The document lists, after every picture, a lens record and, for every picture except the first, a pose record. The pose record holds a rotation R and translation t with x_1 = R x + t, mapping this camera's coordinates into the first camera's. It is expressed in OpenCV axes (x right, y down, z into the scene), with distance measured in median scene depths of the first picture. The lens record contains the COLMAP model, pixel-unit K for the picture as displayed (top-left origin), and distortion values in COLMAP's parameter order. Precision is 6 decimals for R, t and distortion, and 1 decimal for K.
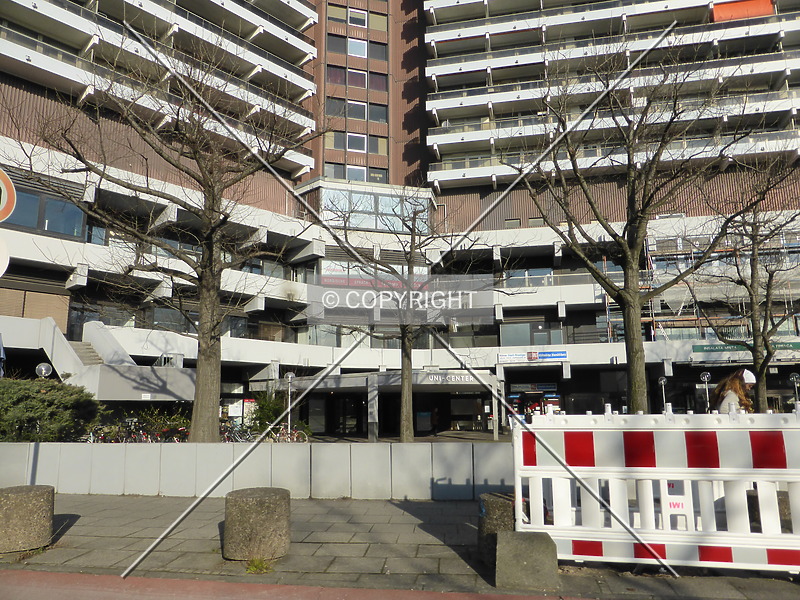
lens RADIAL K [[580.2, 0, 399.3], [0, 580.2, 299.5], [0, 0, 1]] dist [-0.031321, 0.020224]
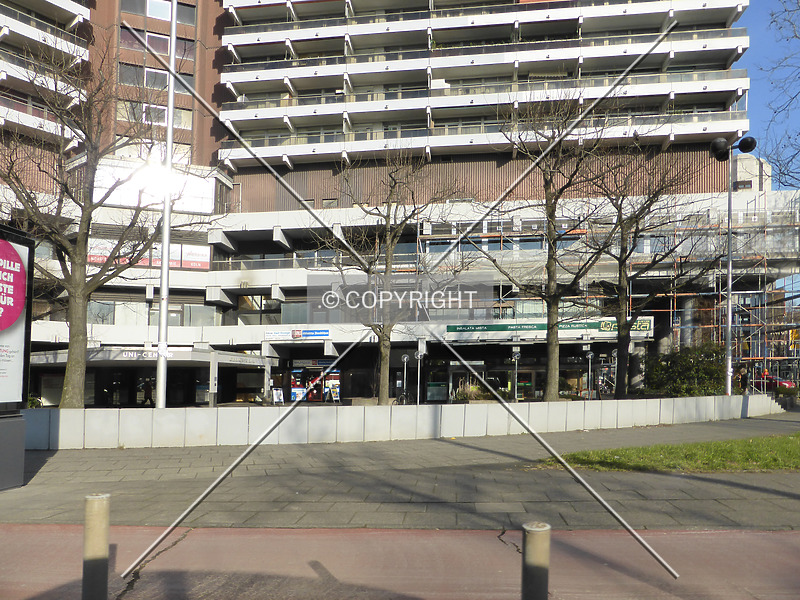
lens RADIAL K [[580.2, 0, 418.4], [0, 580.2, 364.0], [0, 0, 1]] dist [-0.031321, 0.020224]
pose [[0.994899, 0.001554, 0.100863, 0.282301], [-0.017054, 0.988079, 0.152998, -0.012343], [-0.099423, -0.153938, 0.983066, -0.064292]]
